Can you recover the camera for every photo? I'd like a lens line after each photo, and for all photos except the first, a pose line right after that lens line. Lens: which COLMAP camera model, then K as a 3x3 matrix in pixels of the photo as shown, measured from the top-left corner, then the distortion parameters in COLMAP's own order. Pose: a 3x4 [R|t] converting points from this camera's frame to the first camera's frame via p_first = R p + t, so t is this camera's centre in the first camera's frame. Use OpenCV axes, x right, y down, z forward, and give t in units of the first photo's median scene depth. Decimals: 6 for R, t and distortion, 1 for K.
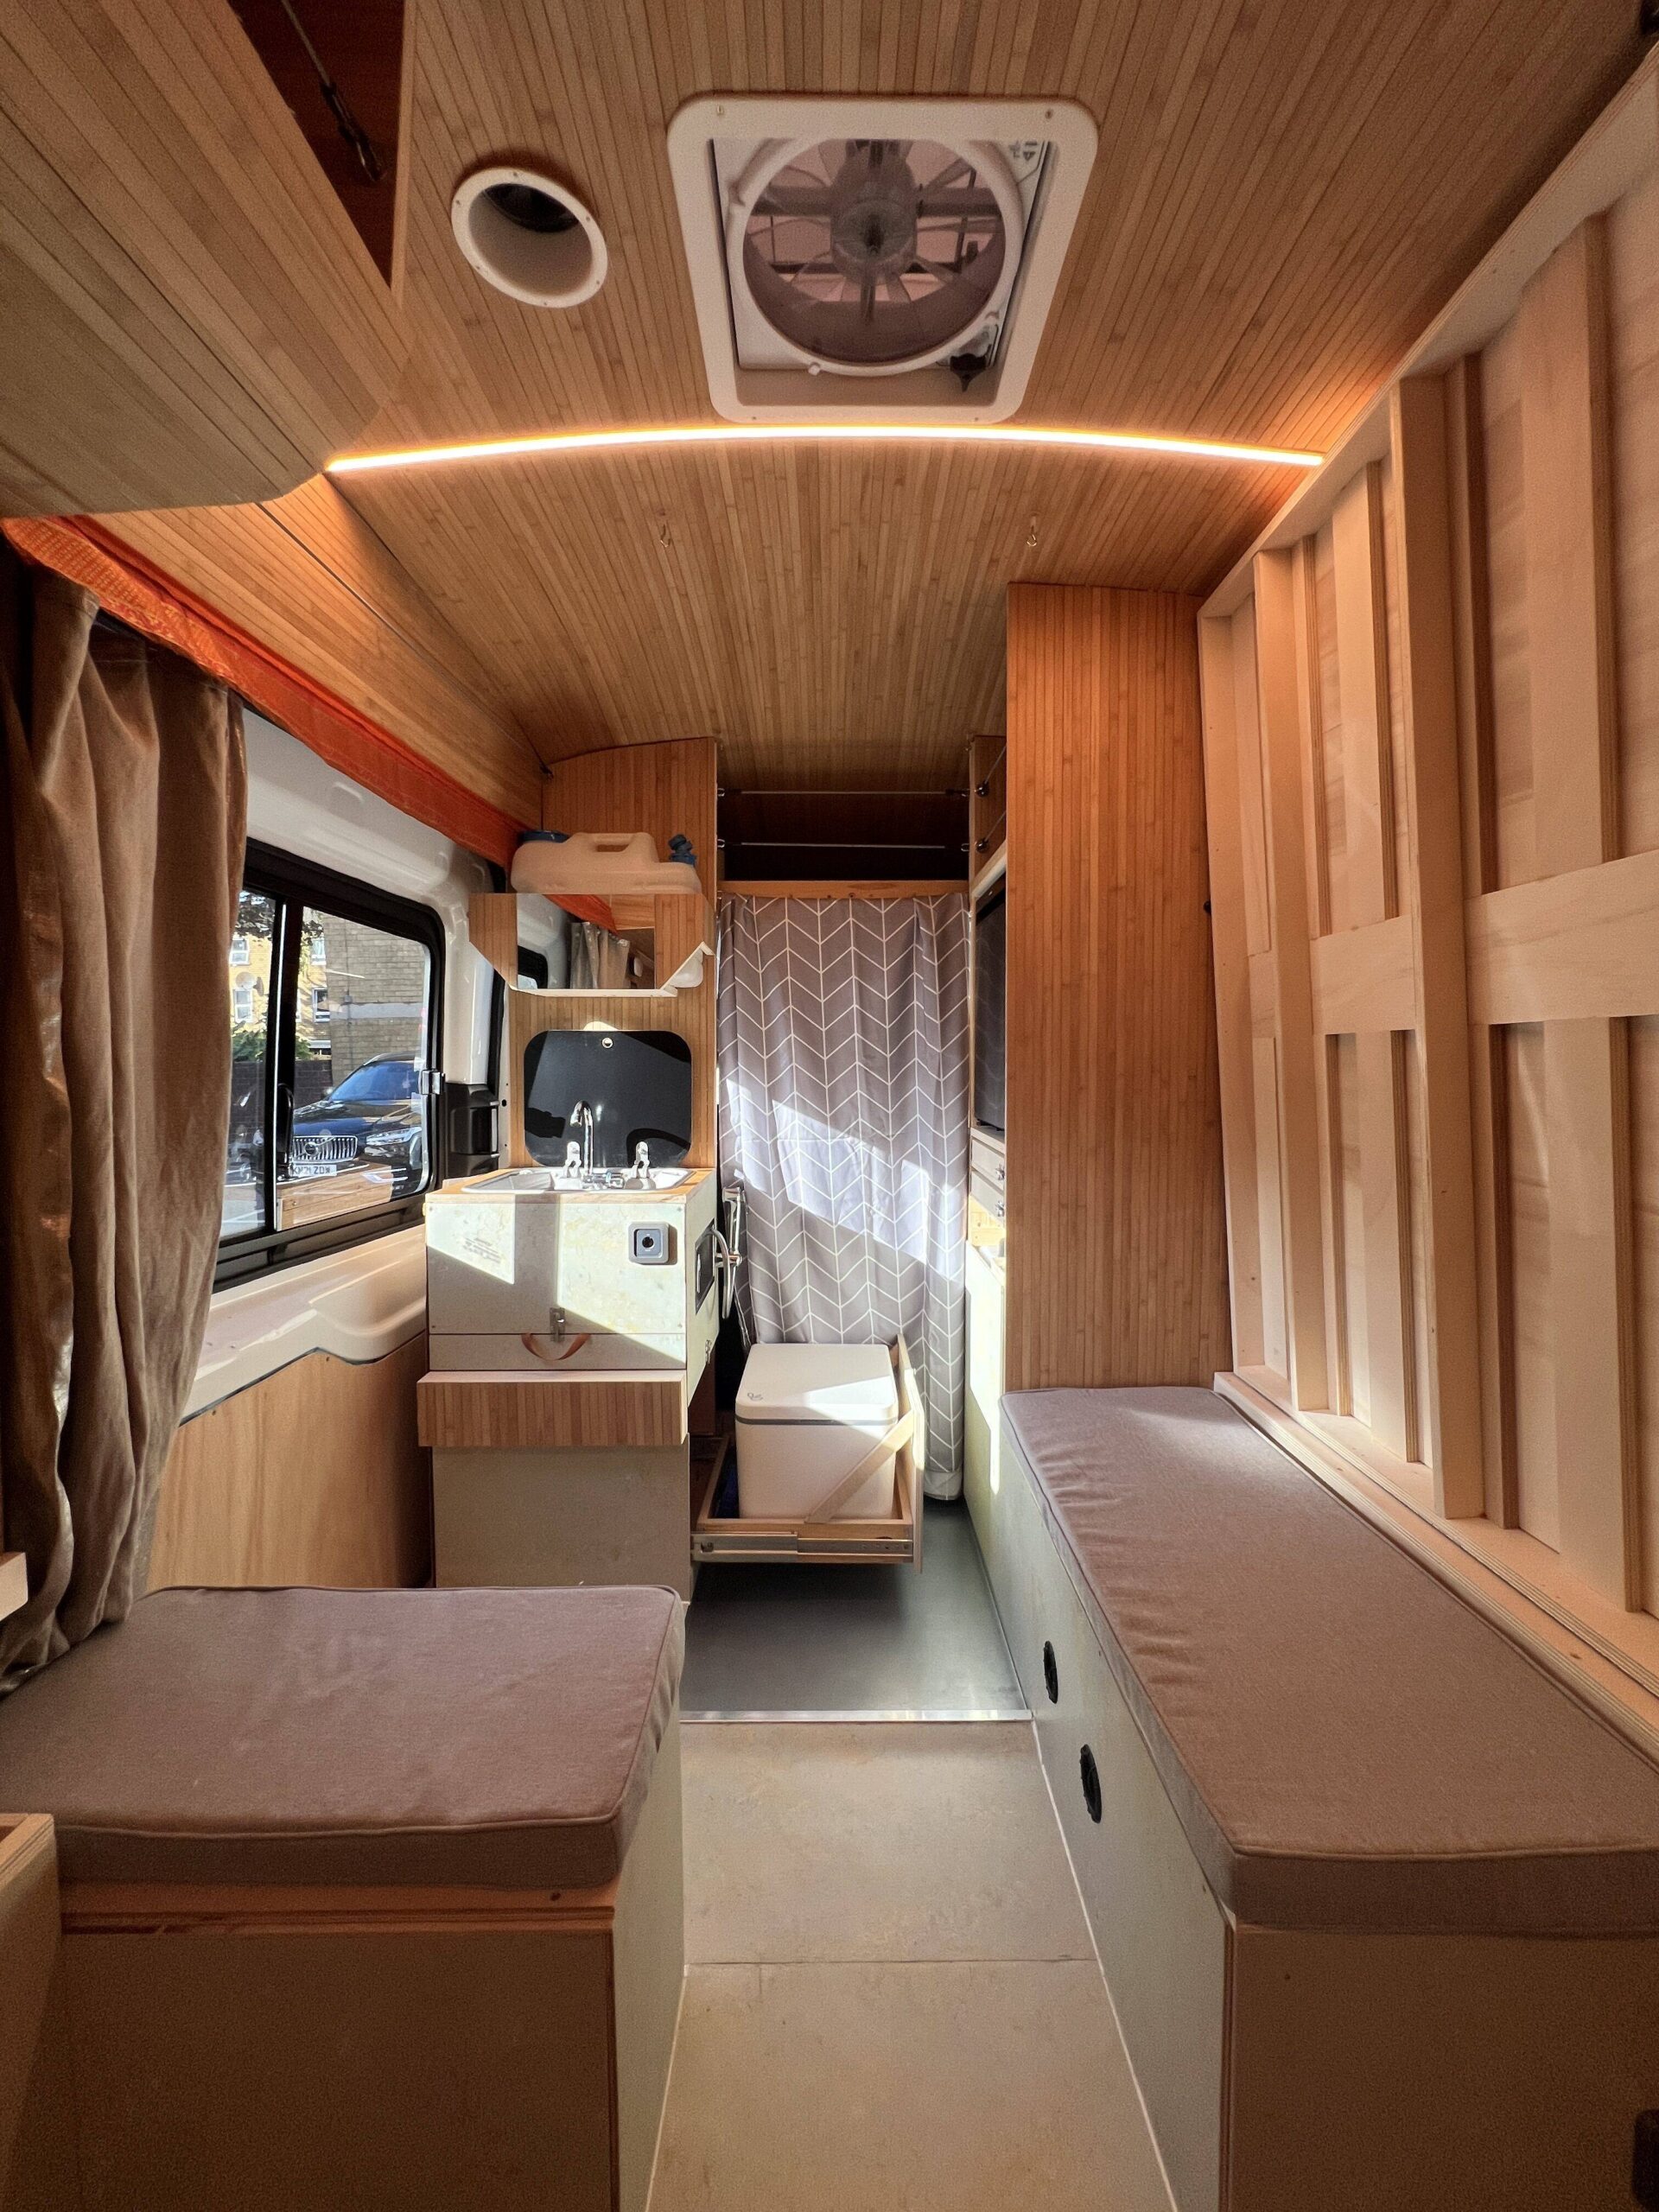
lens RADIAL K [[887.4, 0, 838.5], [0, 887.4, 1109.7], [0, 0, 1]] dist [-0.003966, 0.001001]
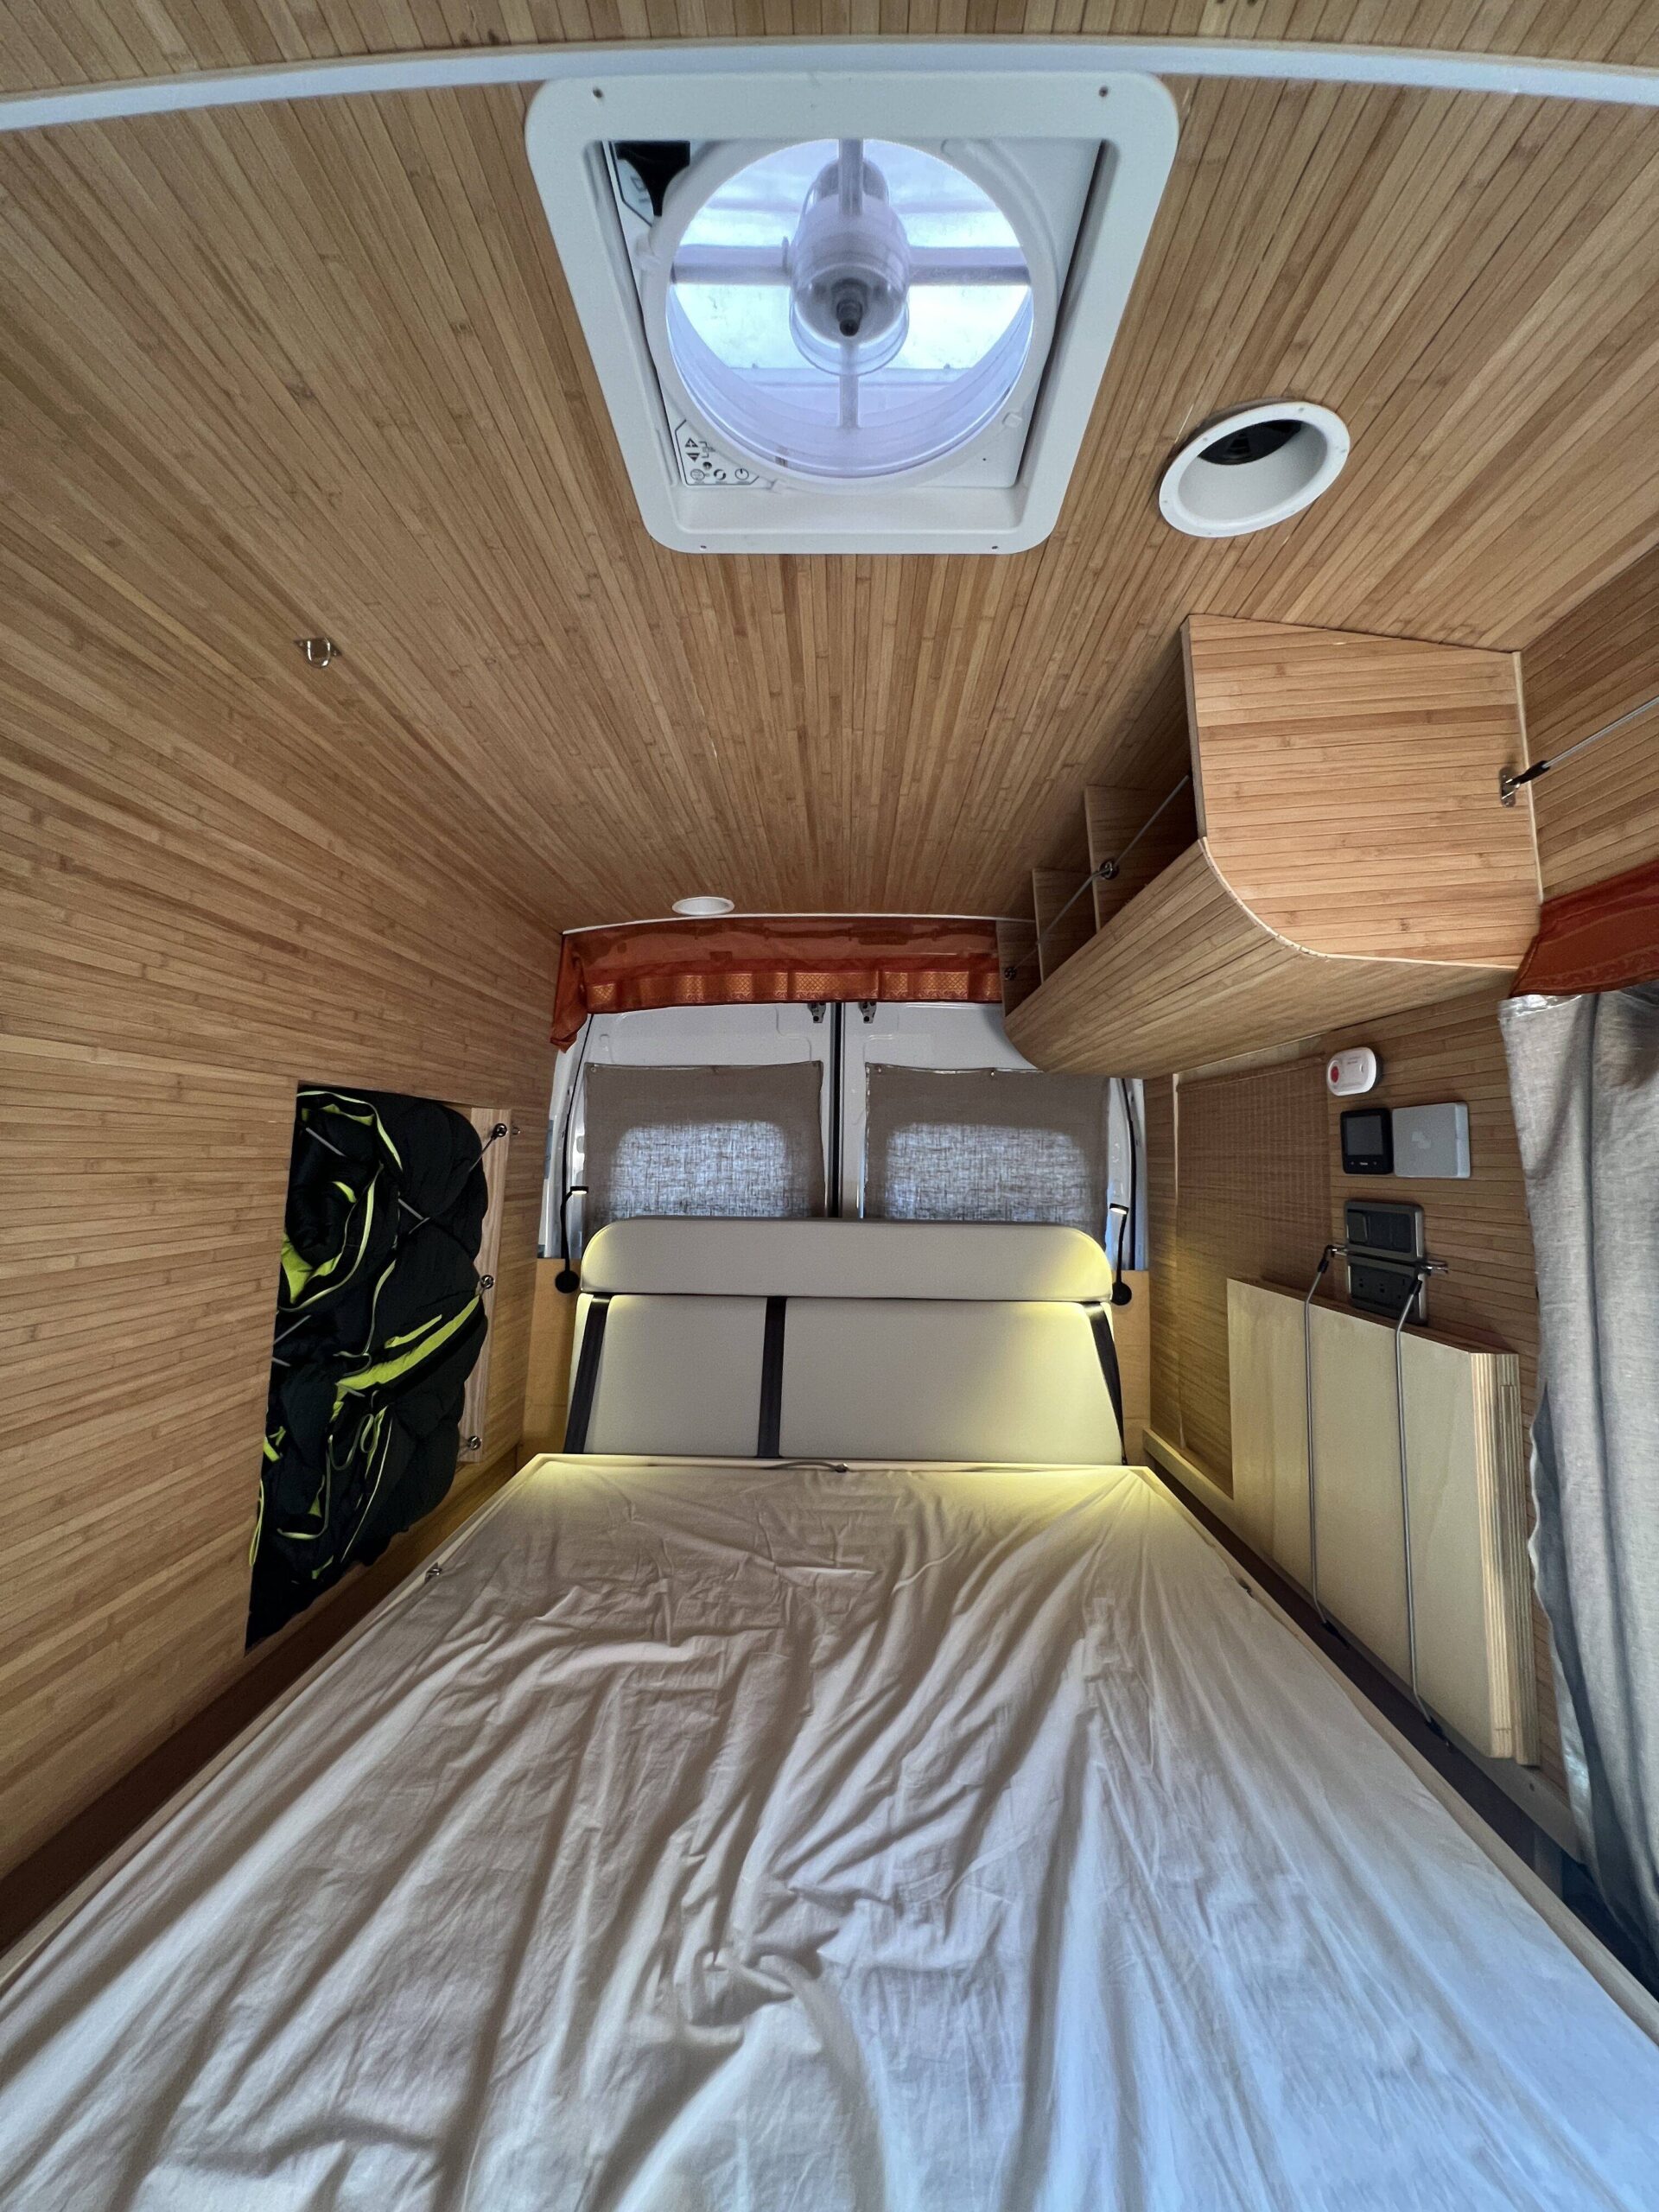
lens RADIAL K [[887.4, 0, 832.2], [0, 887.4, 1109.0], [0, 0, 1]] dist [-0.003966, 0.001001]
pose [[-0.999361, -0.008669, 0.034688, 0.013814], [-0.008820, 0.999952, -0.004192, -0.197835], [-0.034650, -0.004495, -0.999389, 1.037401]]
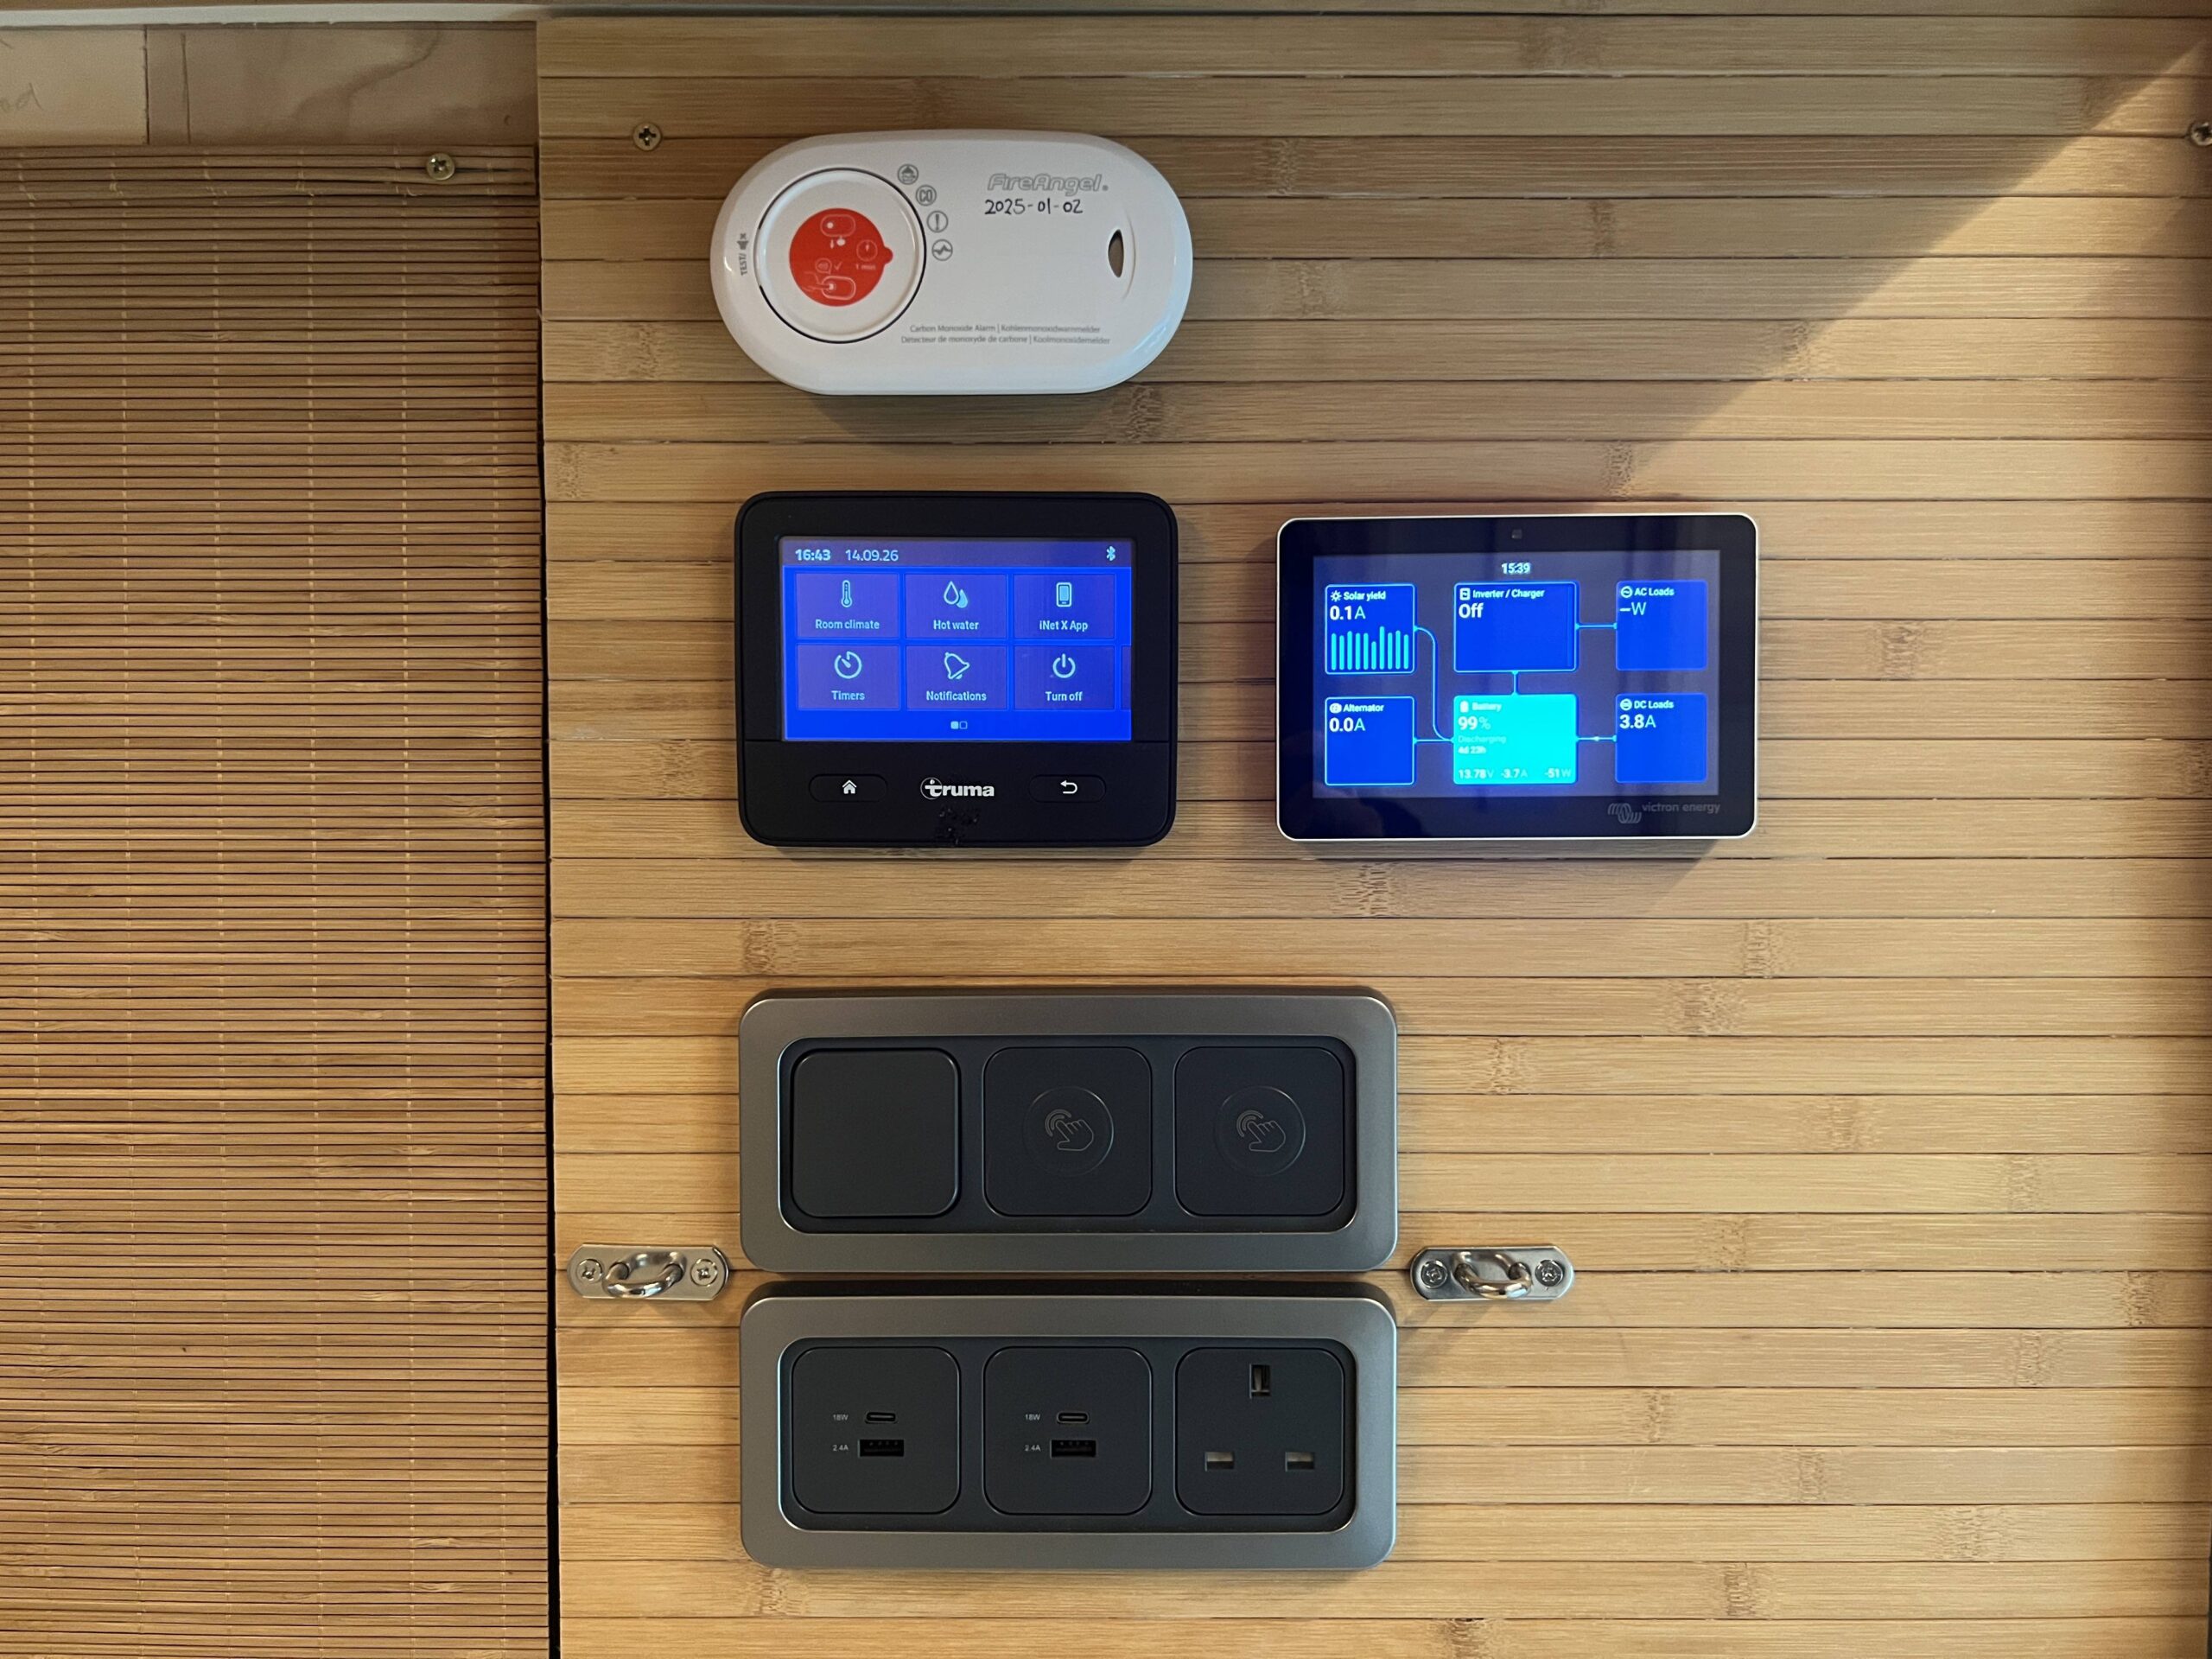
lens RADIAL K [[1659.7, 0, 1111.2], [0, 1659.7, 826.3], [0, 0, 1]] dist [0.055781, -0.070158]
pose [[-0.009735, 0.027425, -0.999576, -0.159022], [-0.053430, 0.998182, 0.027907, -0.159876], [0.998524, 0.053679, -0.008252, 0.266703]]
